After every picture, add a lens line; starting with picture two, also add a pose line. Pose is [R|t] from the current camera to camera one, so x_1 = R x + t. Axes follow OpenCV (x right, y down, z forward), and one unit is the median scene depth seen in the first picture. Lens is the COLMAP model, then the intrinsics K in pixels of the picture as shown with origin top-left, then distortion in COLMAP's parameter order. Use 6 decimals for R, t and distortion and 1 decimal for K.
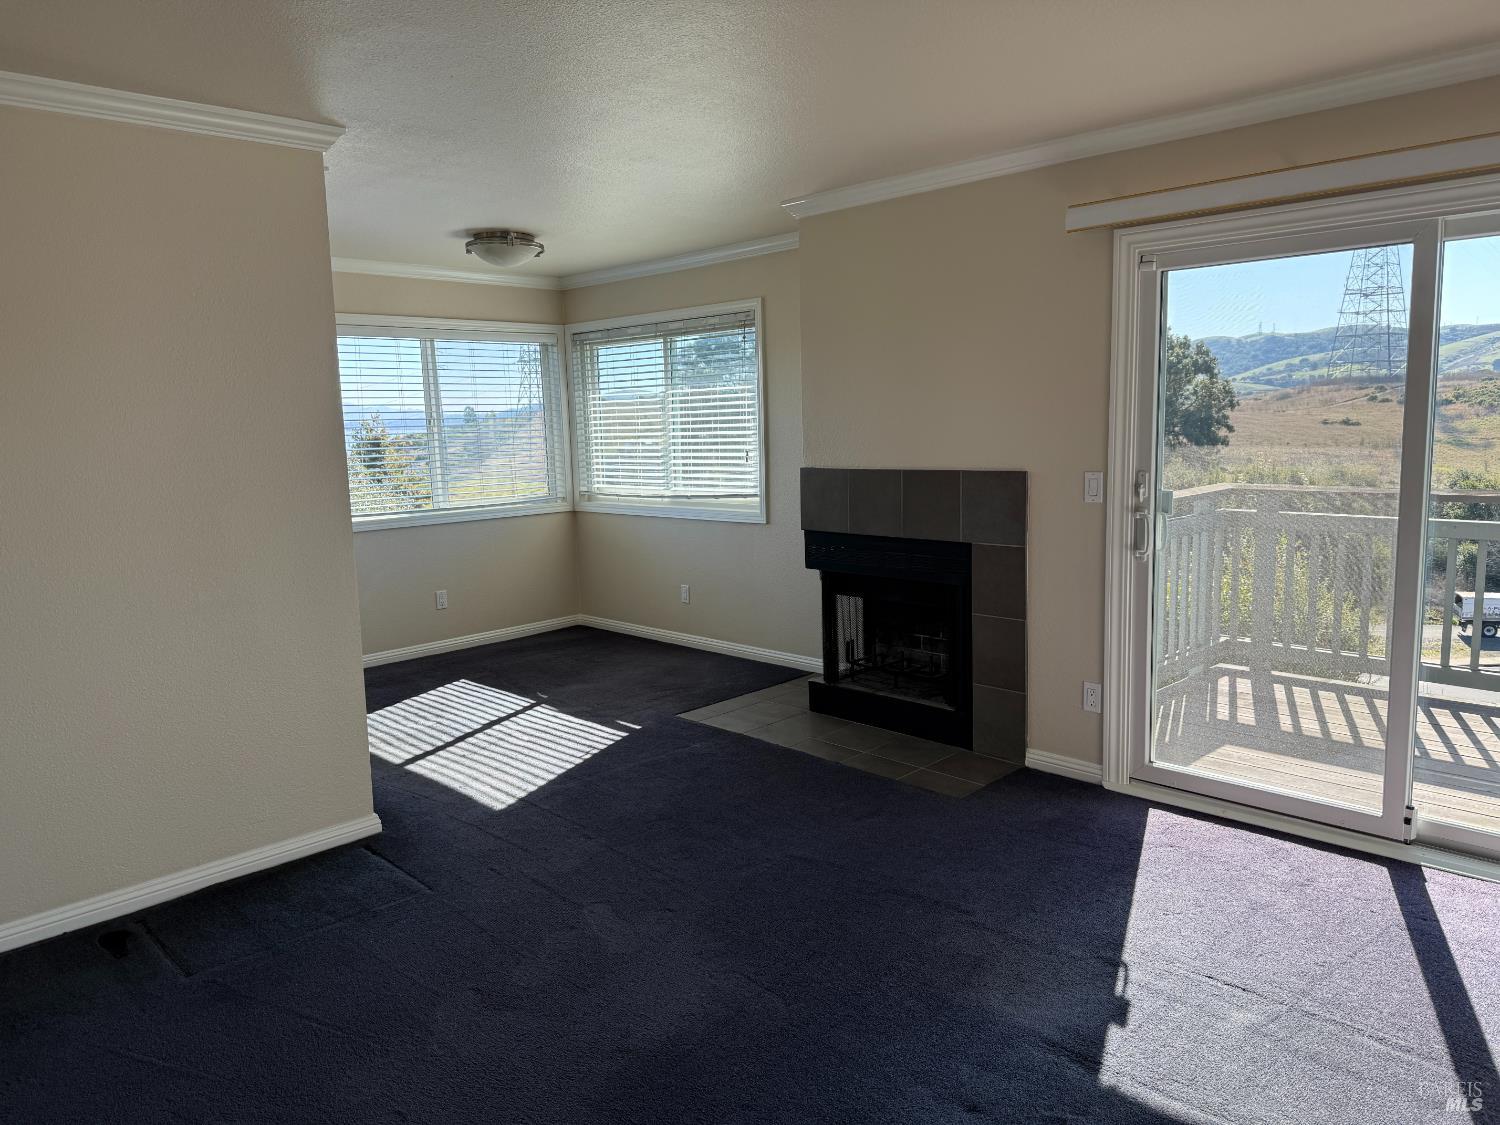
lens RADIAL K [[1051.2, 0, 747.7], [0, 1051.2, 565.4], [0, 0, 1]] dist [0.038408, -0.036395]
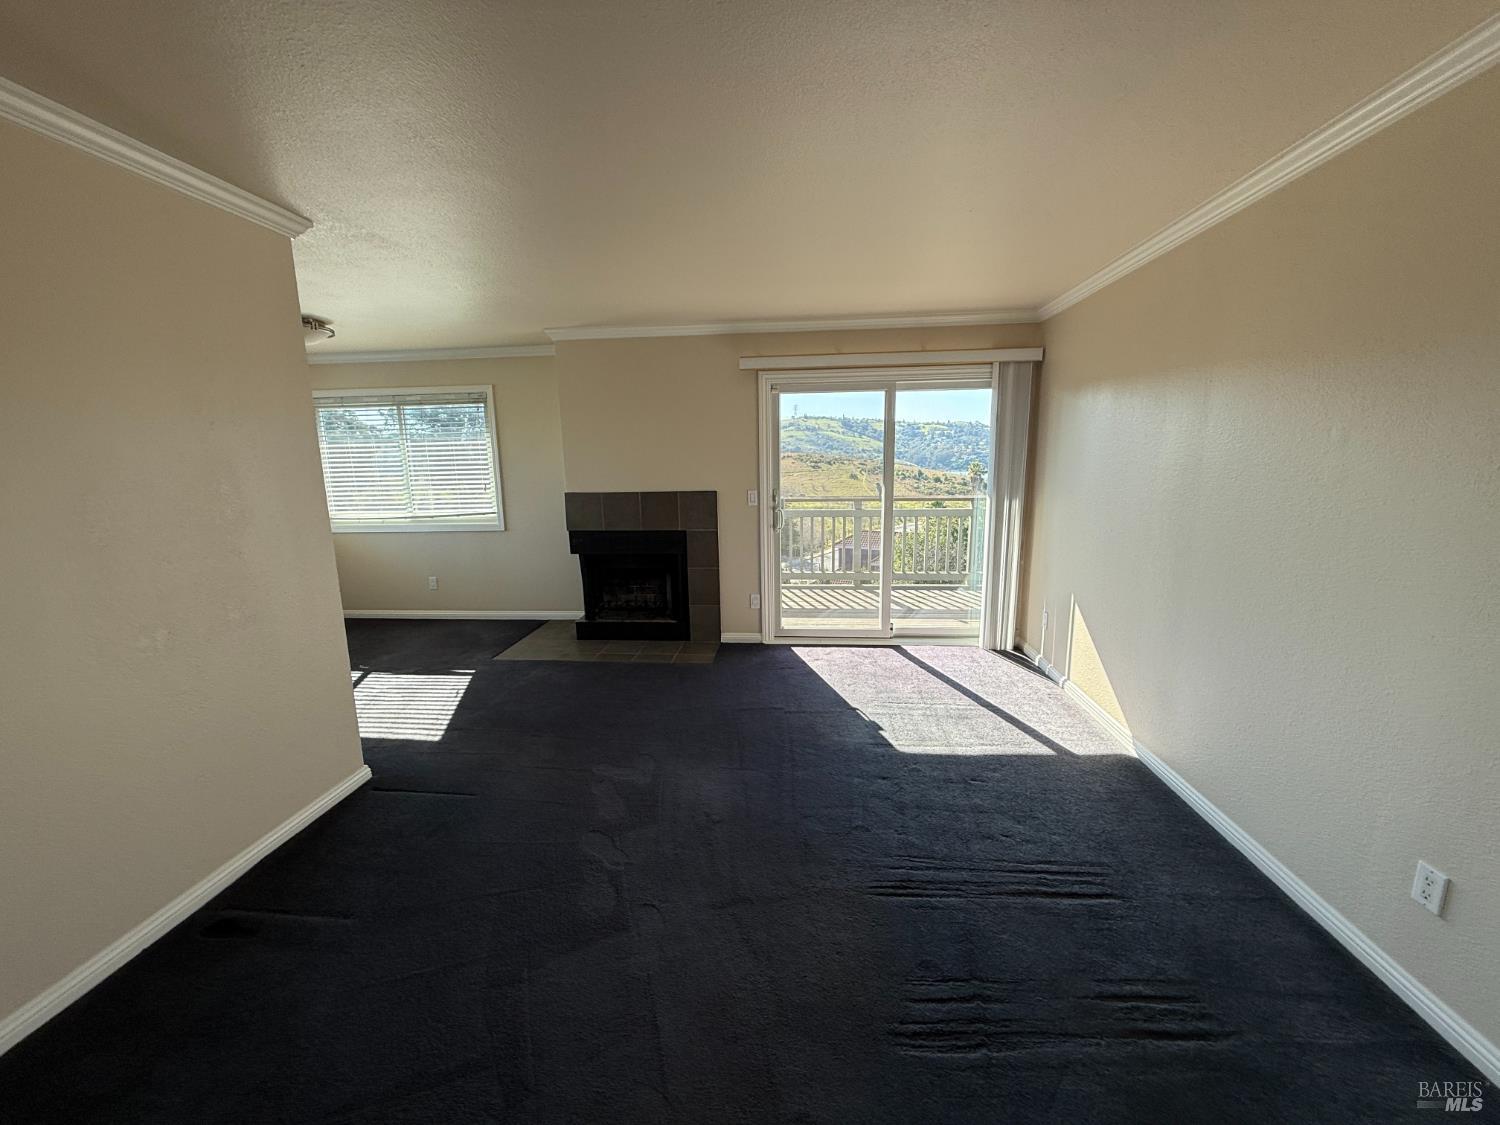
lens RADIAL K [[594.3, 0, 755.2], [0, 594.3, 566.4], [0, 0, 1]] dist [0.003144, -0.000749]
pose [[0.760246, -0.102932, 0.641428, -0.347986], [0.086710, 0.994611, 0.056836, -0.006555], [-0.643822, 0.012409, 0.765075, 0.105902]]
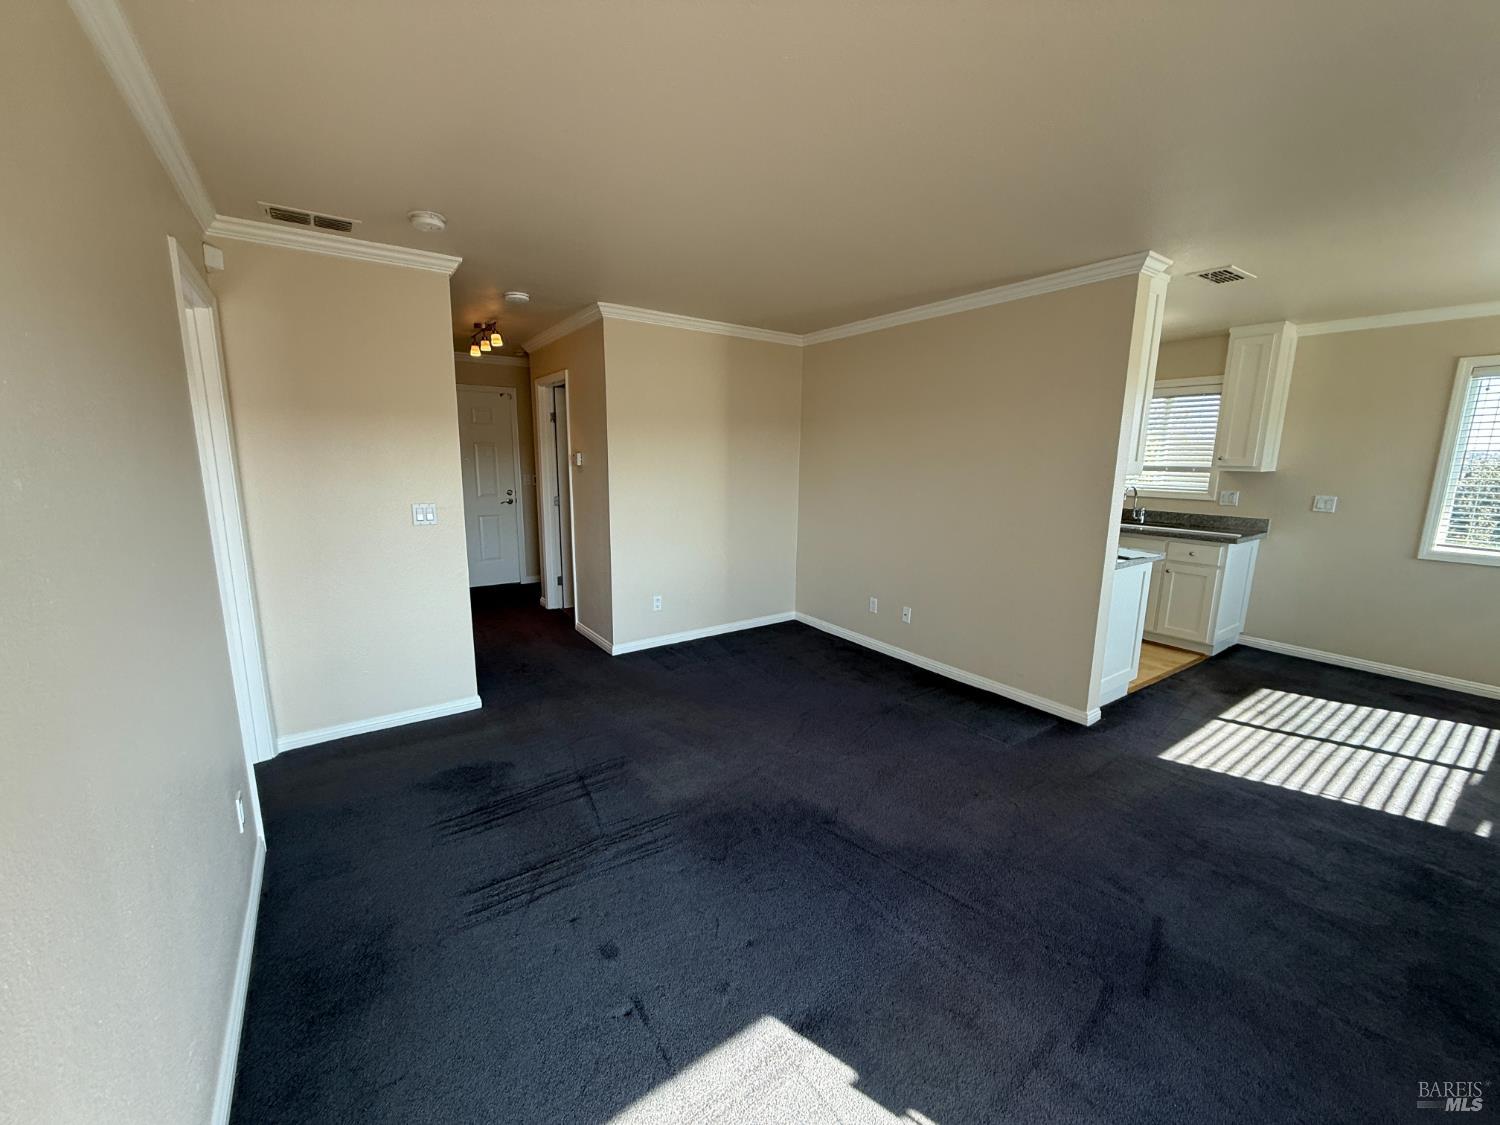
lens RADIAL K [[594.3, 0, 741.6], [0, 594.3, 557.0], [0, 0, 1]] dist [0.003144, -0.000749]
pose [[-0.181904, 0.201912, -0.962363, 0.447301], [-0.146350, 0.962232, 0.229547, -0.086908], [0.972365, 0.182597, -0.145484, 0.488771]]
